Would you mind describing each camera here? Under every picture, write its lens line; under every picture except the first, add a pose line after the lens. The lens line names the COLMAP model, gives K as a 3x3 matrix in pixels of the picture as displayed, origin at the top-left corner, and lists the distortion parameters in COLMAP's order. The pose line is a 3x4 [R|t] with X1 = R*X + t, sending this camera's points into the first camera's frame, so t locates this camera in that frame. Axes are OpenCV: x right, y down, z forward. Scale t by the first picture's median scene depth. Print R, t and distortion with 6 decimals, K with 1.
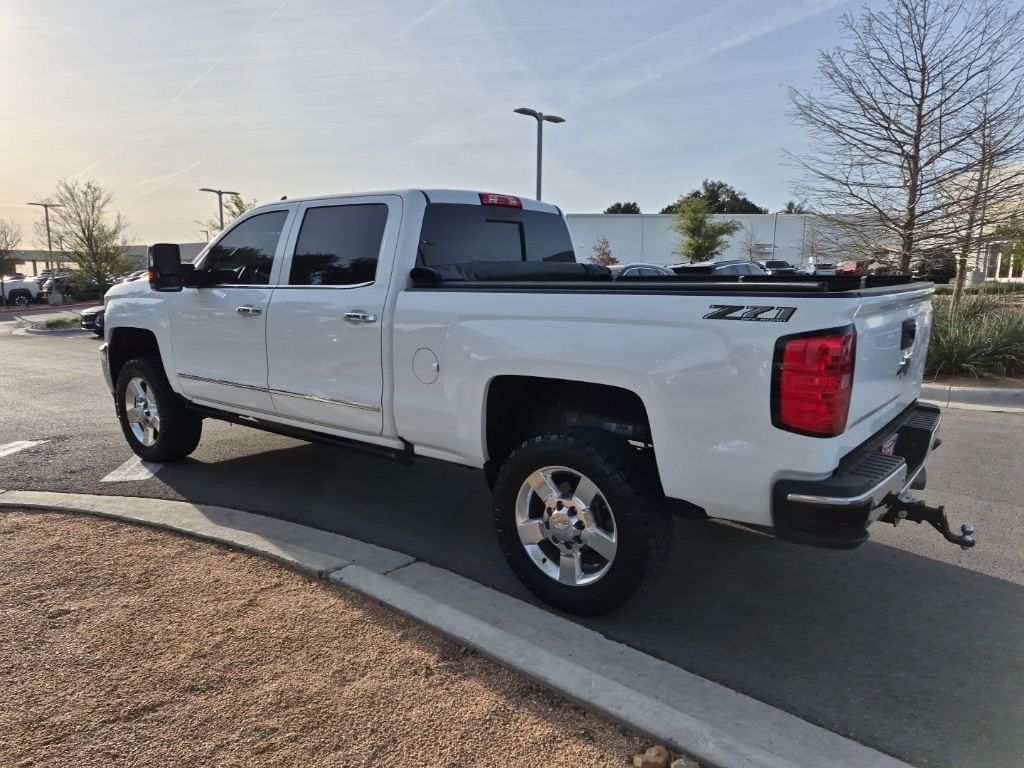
lens RADIAL K [[704.6, 0, 500.2], [0, 704.6, 383.2], [0, 0, 1]] dist [0.111606, -0.122593]
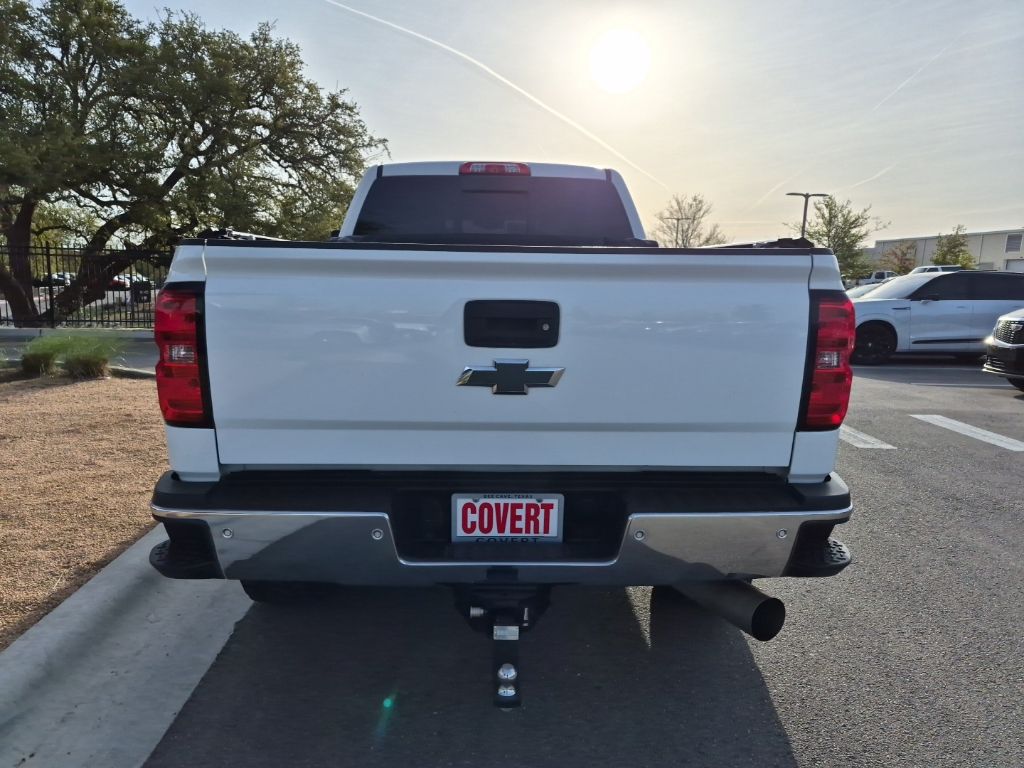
lens RADIAL K [[704.6, 0, 500.2], [0, 704.6, 383.2], [0, 0, 1]] dist [0.111606, -0.122593]
pose [[0.645794, 0.133332, -0.751779, 0.785358], [-0.142789, 0.988353, 0.052631, -0.038892], [0.750041, 0.073357, 0.657311, 0.467337]]
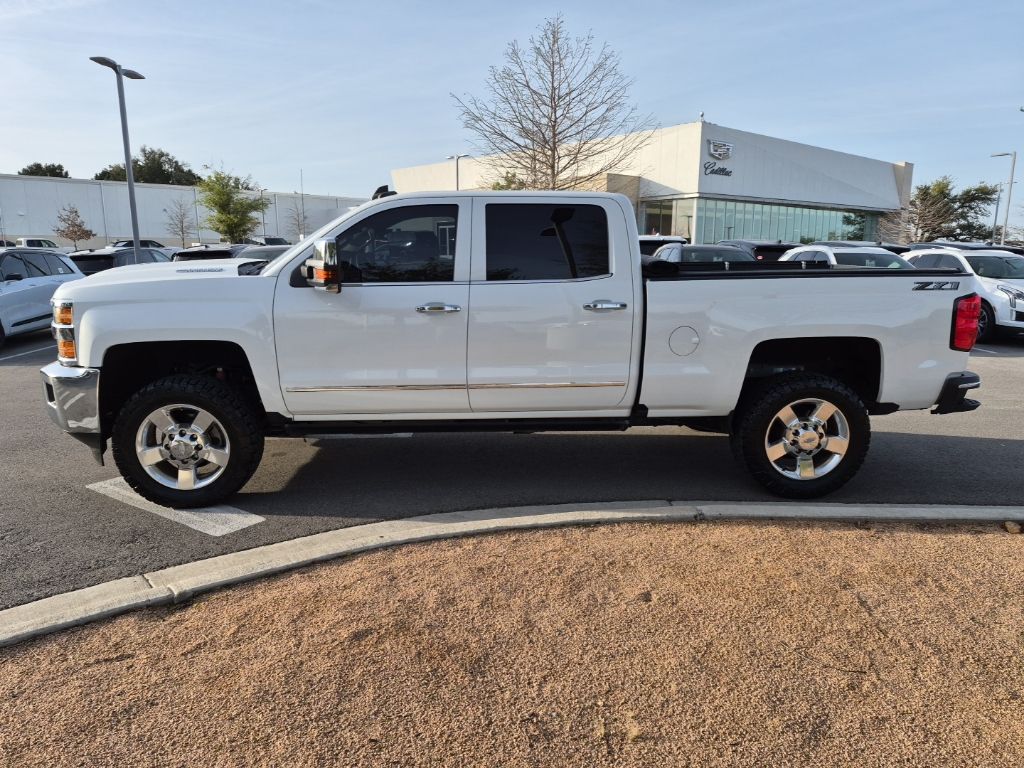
lens RADIAL K [[704.6, 0, 500.2], [0, 704.6, 383.2], [0, 0, 1]] dist [0.111606, -0.122593]
pose [[0.739417, -0.130746, 0.660430, -1.048631], [0.108232, 0.991287, 0.075069, -0.071407], [-0.664491, 0.015973, 0.747125, 0.255932]]
